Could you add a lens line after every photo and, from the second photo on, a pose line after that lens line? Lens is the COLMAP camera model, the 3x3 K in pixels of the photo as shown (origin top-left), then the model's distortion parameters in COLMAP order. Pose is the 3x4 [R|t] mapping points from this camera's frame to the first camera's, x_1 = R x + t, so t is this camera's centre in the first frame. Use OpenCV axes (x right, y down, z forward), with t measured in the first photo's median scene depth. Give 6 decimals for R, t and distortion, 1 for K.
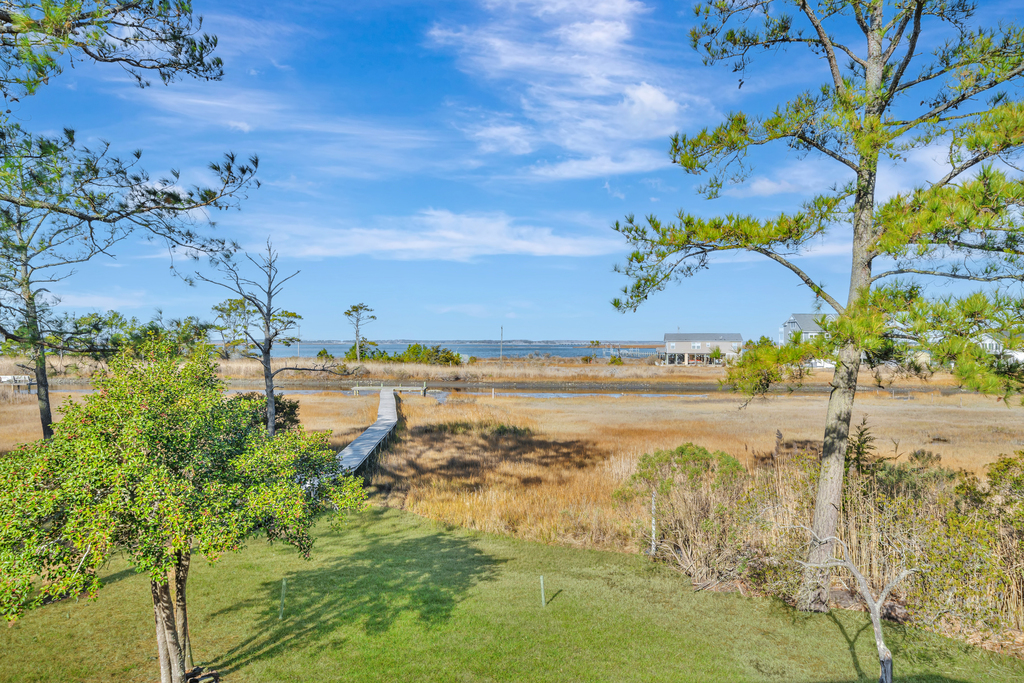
lens RADIAL K [[707.6, 0, 512.5], [0, 707.6, 341.9], [0, 0, 1]] dist [0.002857, 0.000574]
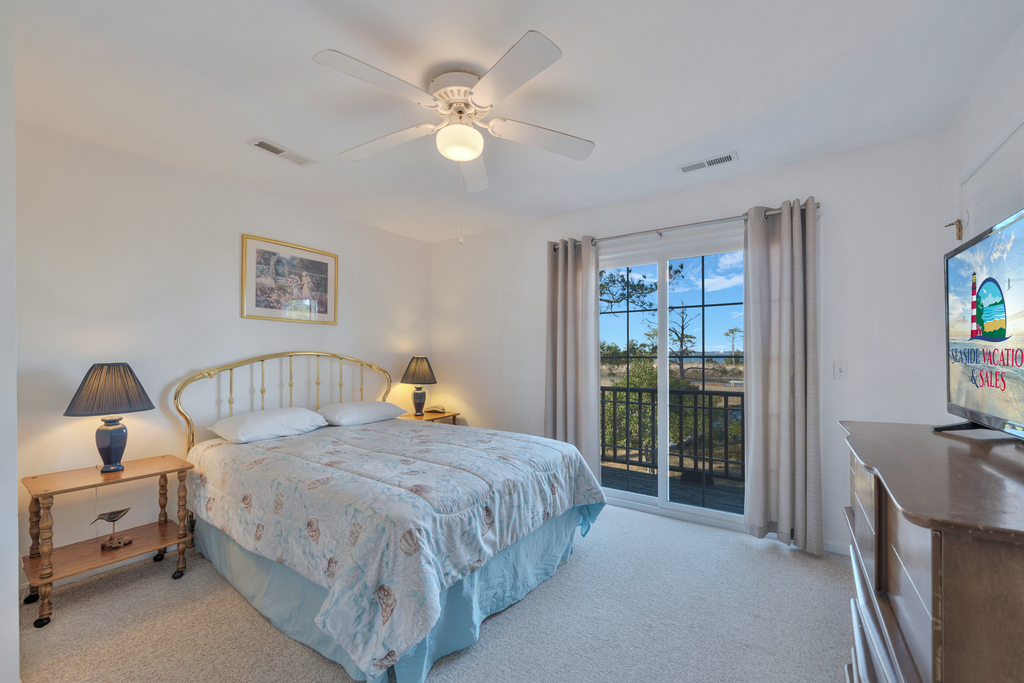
lens RADIAL K [[417.6, 0, 514.3], [0, 417.6, 347.7], [0, 0, 1]] dist [-0.002499, -0.000021]
pose [[0.766095, -0.002833, -0.642721, 0.021134], [-0.003802, 0.999953, -0.008939, -0.003769], [0.642716, 0.009292, 0.766048, -0.120422]]
